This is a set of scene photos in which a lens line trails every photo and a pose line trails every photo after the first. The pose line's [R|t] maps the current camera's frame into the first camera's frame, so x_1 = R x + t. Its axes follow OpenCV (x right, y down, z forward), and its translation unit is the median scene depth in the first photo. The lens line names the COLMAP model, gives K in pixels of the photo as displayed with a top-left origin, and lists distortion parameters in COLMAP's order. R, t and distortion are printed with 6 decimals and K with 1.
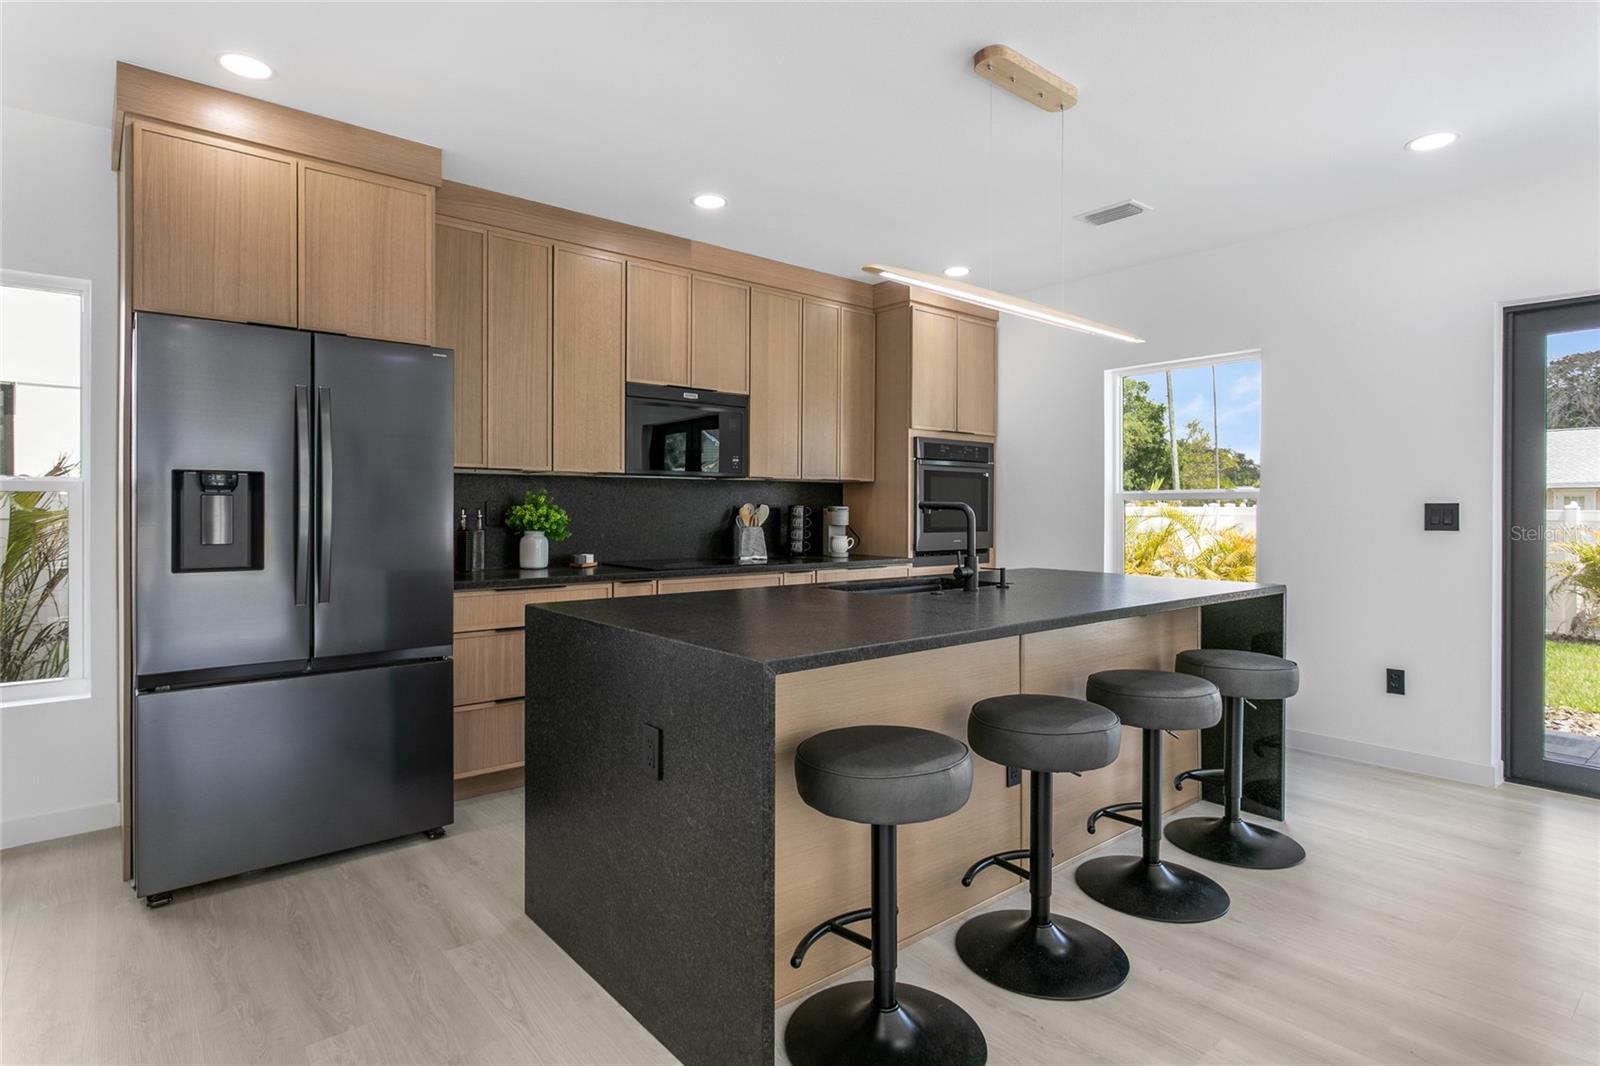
lens RADIAL K [[832.5, 0, 805.0], [0, 832.5, 511.4], [0, 0, 1]] dist [-0.001683, -0.000029]
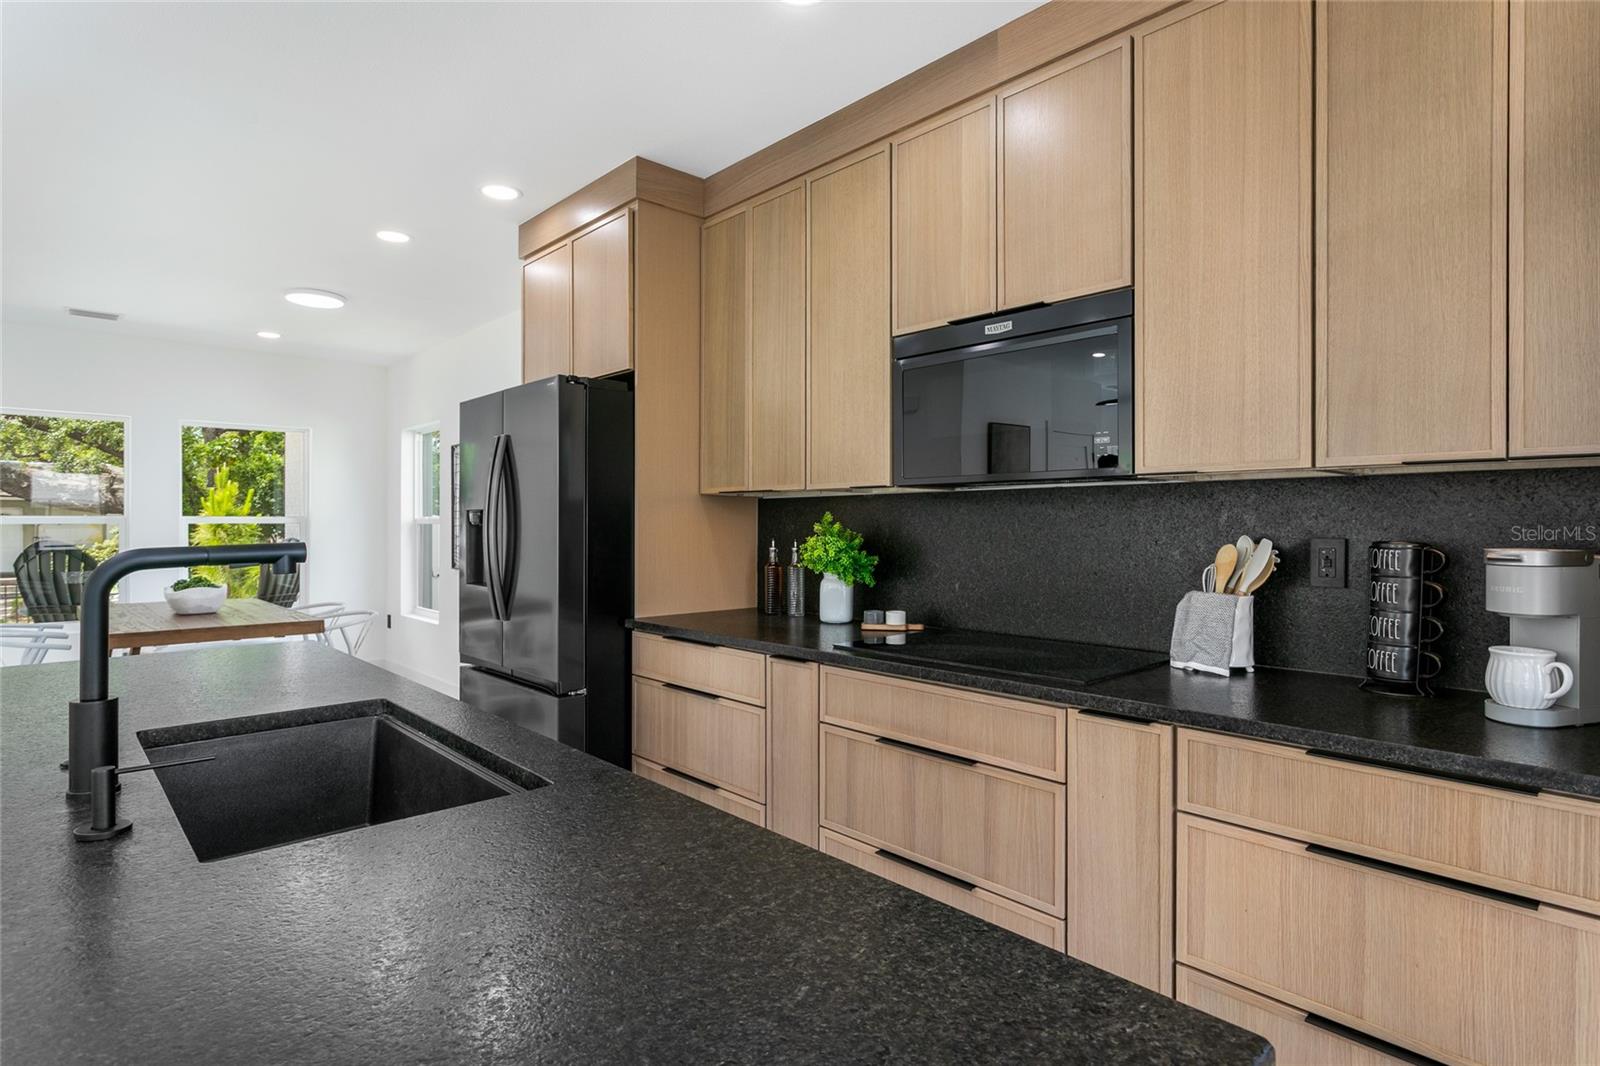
lens RADIAL K [[846.7, 0, 784.2], [0, 846.7, 517.4], [0, 0, 1]] dist [0.003894, 0.001022]
pose [[0.028971, -0.010752, -0.999522, 0.374034], [-0.003631, 0.999934, -0.010862, -0.014073], [0.999574, 0.003944, 0.028931, 0.827221]]
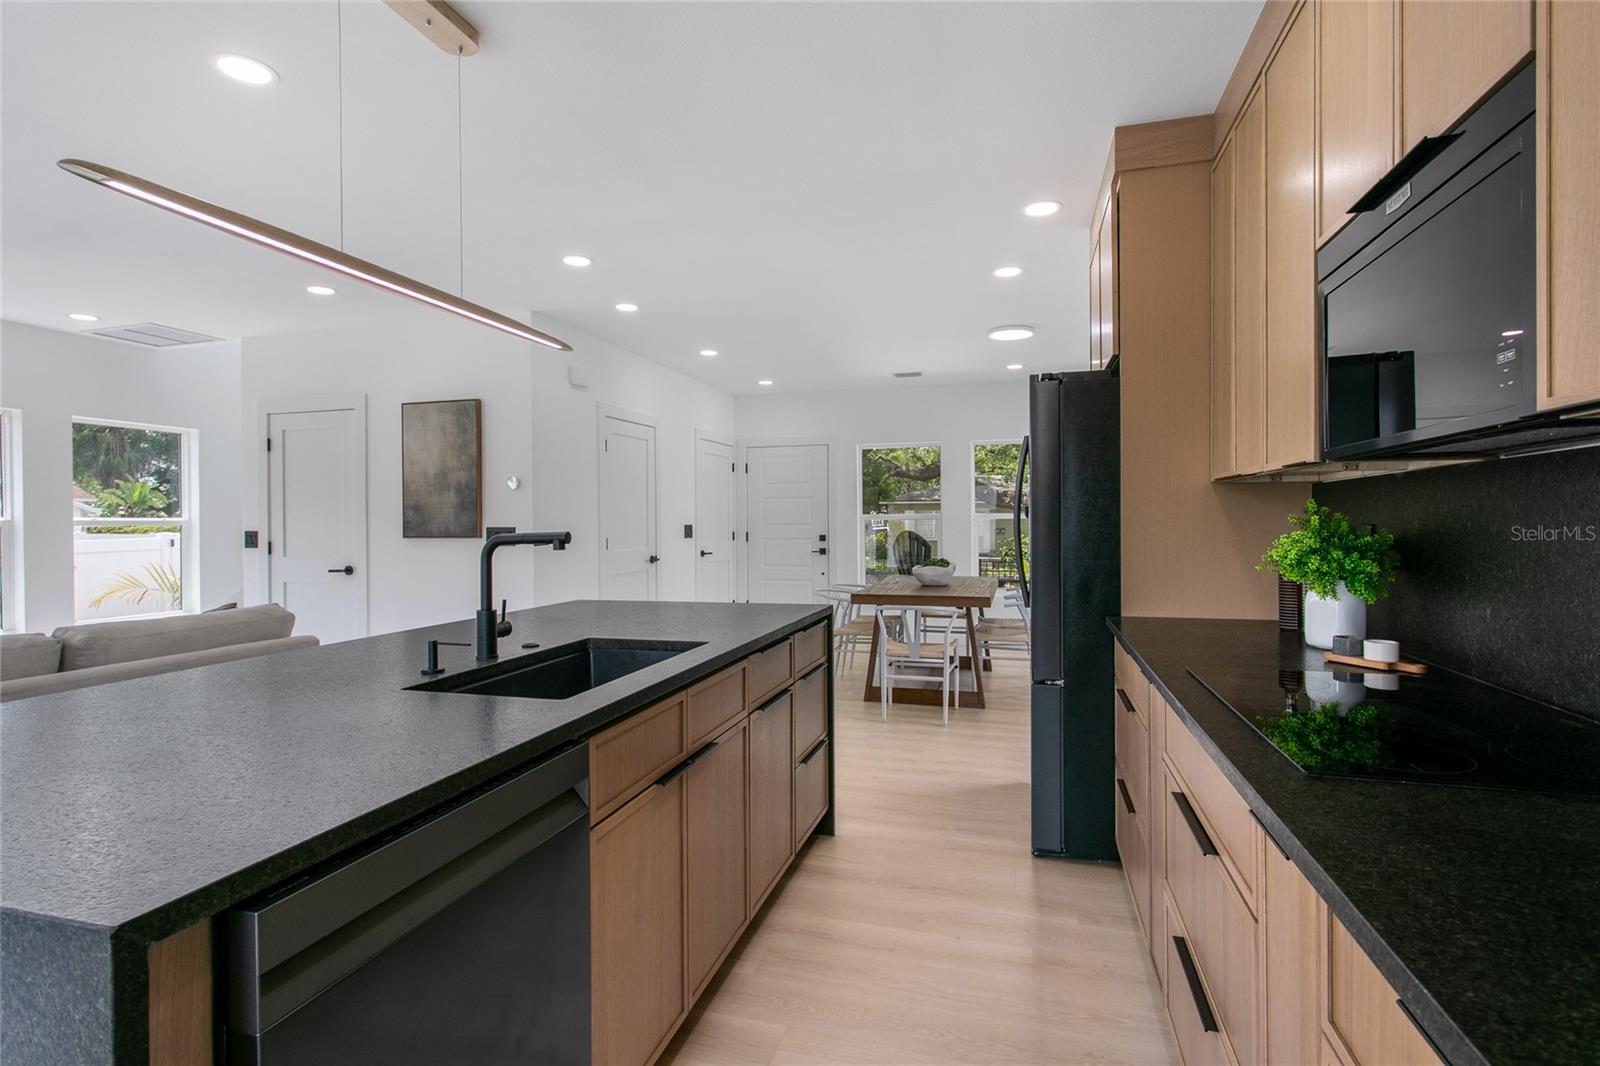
lens RADIAL K [[782.0, 0, 800.9], [0, 782.0, 527.0], [0, 0, 1]] dist [0.001837, 0.000883]
pose [[-0.834758, 0.005953, -0.550585, 0.215132], [0.001696, 0.999965, 0.008241, -0.013712], [0.550615, 0.005946, -0.834738, 1.103646]]
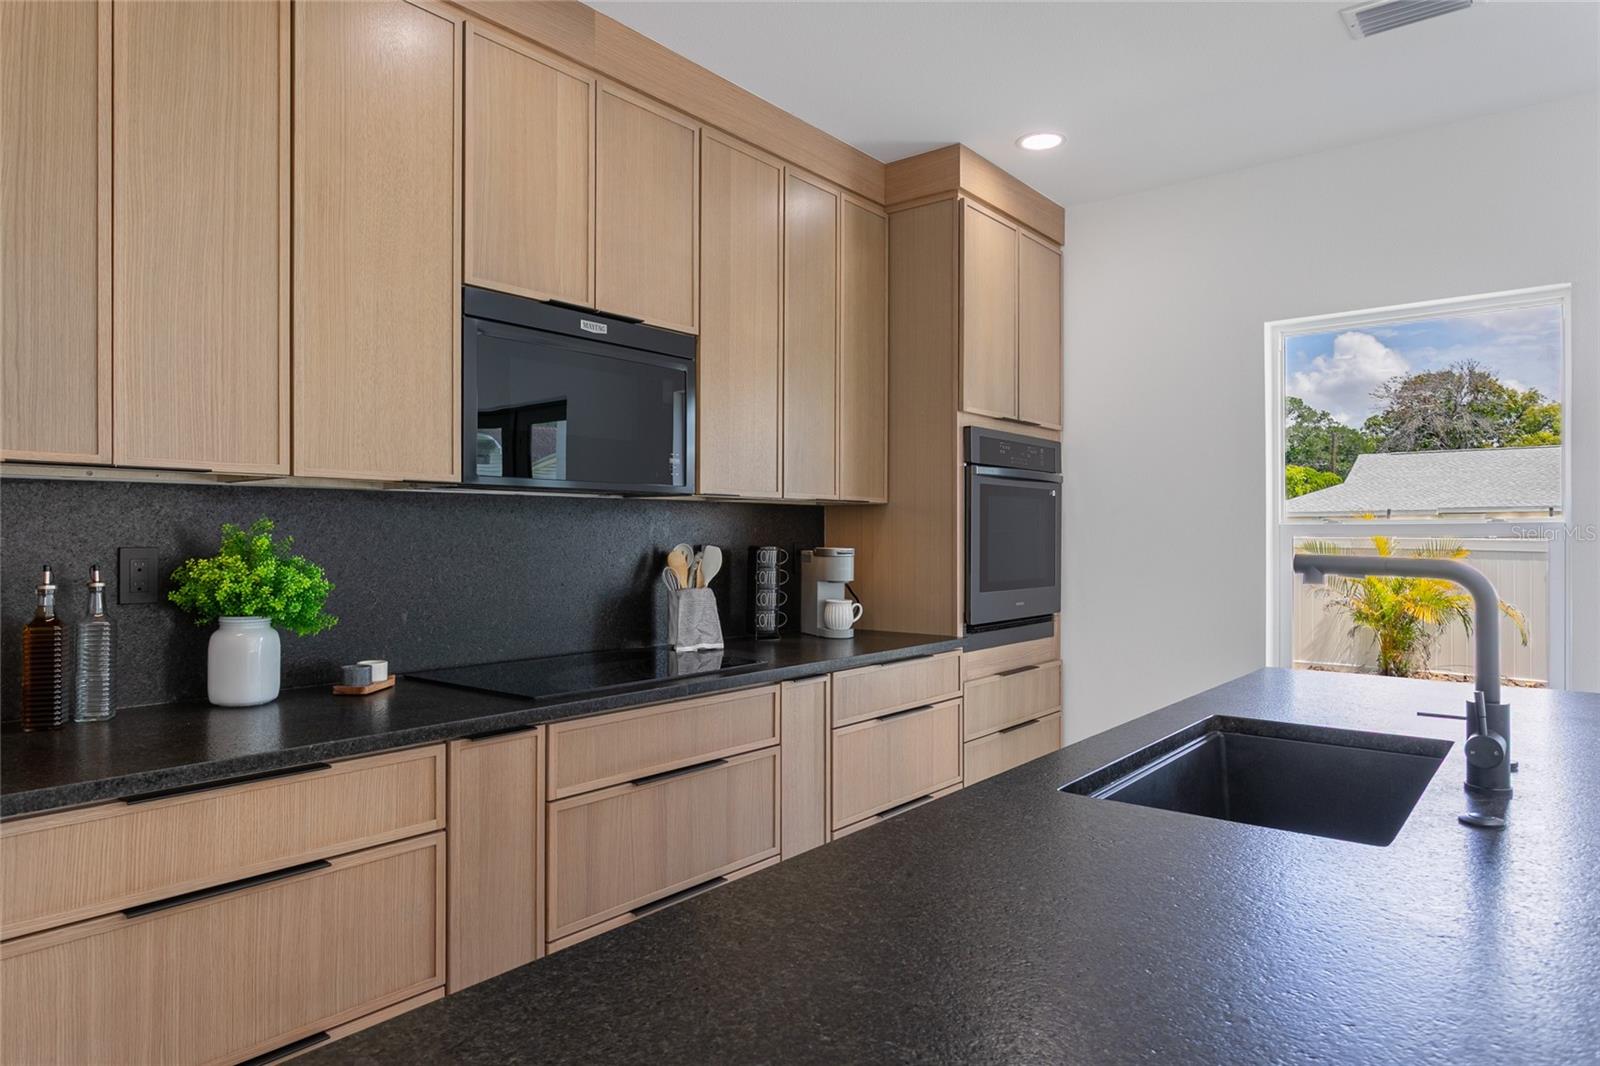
lens RADIAL K [[975.6, 0, 791.3], [0, 975.6, 535.3], [0, 0, 1]] dist [-0.002297, 0.000456]
pose [[0.982809, -0.001602, 0.184620, -0.125686], [0.002087, 0.999995, -0.002429, -0.014269], [-0.184616, 0.002772, 0.982807, 0.403817]]
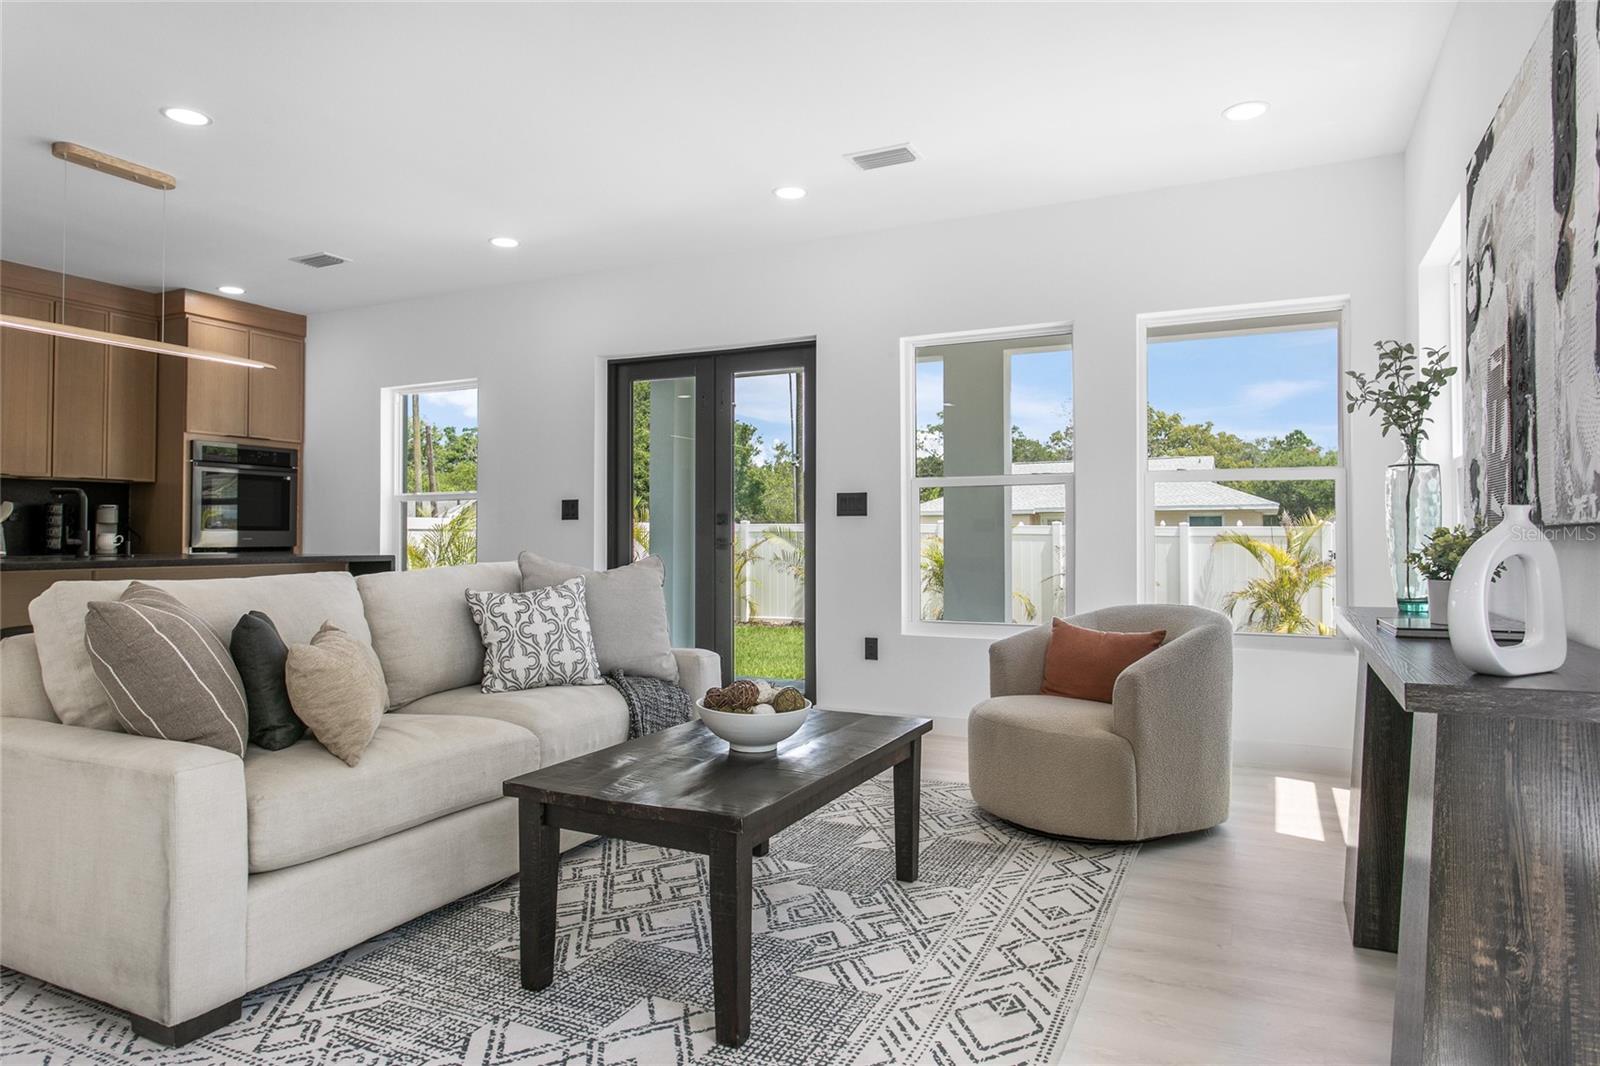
lens RADIAL K [[969.7, 0, 800.7], [0, 969.7, 525.3], [0, 0, 1]] dist [-0.003037, 0.000167]
pose [[0.912176, 0.000840, 0.409797, 0.376596], [0.005811, 0.999871, -0.014985, 0.047936], [-0.409757, 0.016050, 0.912054, -0.501895]]
